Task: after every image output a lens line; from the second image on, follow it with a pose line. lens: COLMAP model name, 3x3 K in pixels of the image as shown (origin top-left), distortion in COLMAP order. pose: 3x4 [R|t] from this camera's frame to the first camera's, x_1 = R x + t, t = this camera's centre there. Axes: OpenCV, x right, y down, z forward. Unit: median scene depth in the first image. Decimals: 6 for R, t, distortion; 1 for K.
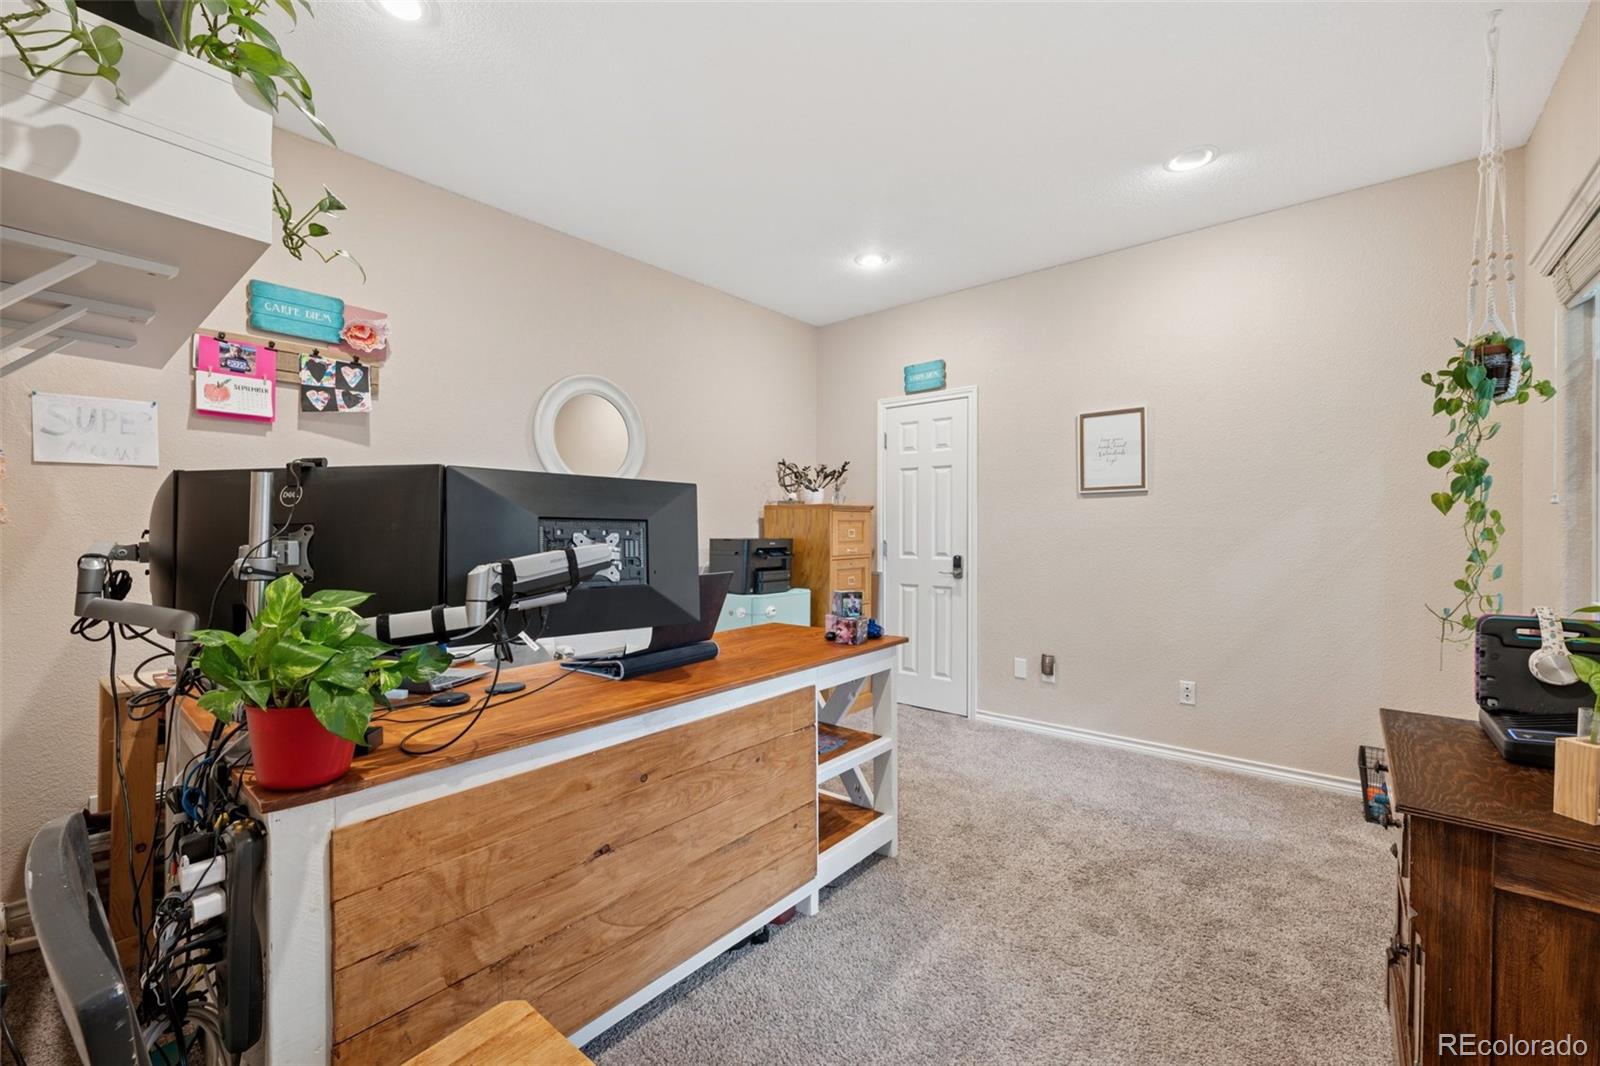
lens RADIAL K [[670.3, 0, 797.4], [0, 670.3, 533.3], [0, 0, 1]] dist [-0.000758, -0.000066]
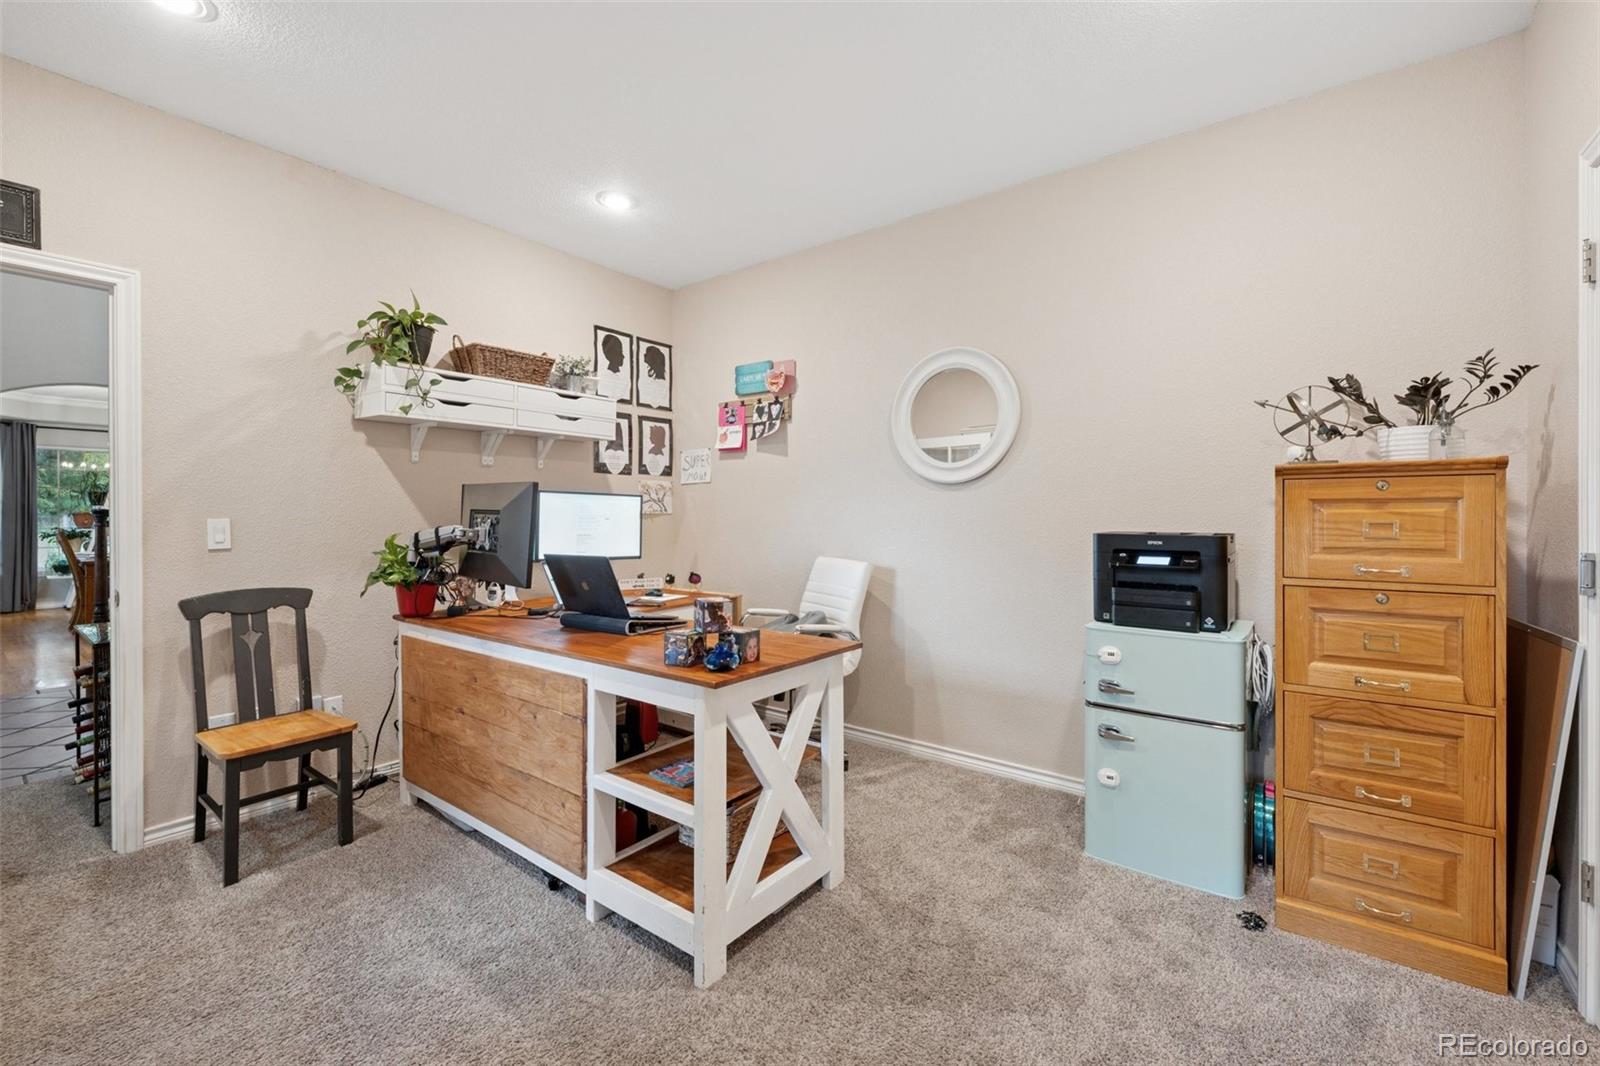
lens RADIAL K [[670.3, 0, 797.9], [0, 670.3, 520.4], [0, 0, 1]] dist [-0.000758, -0.000066]
pose [[0.036143, 0.008184, -0.999313, 0.829553], [-0.009502, 0.999924, 0.007845, -0.009478], [0.999301, 0.009212, 0.036218, 1.057532]]
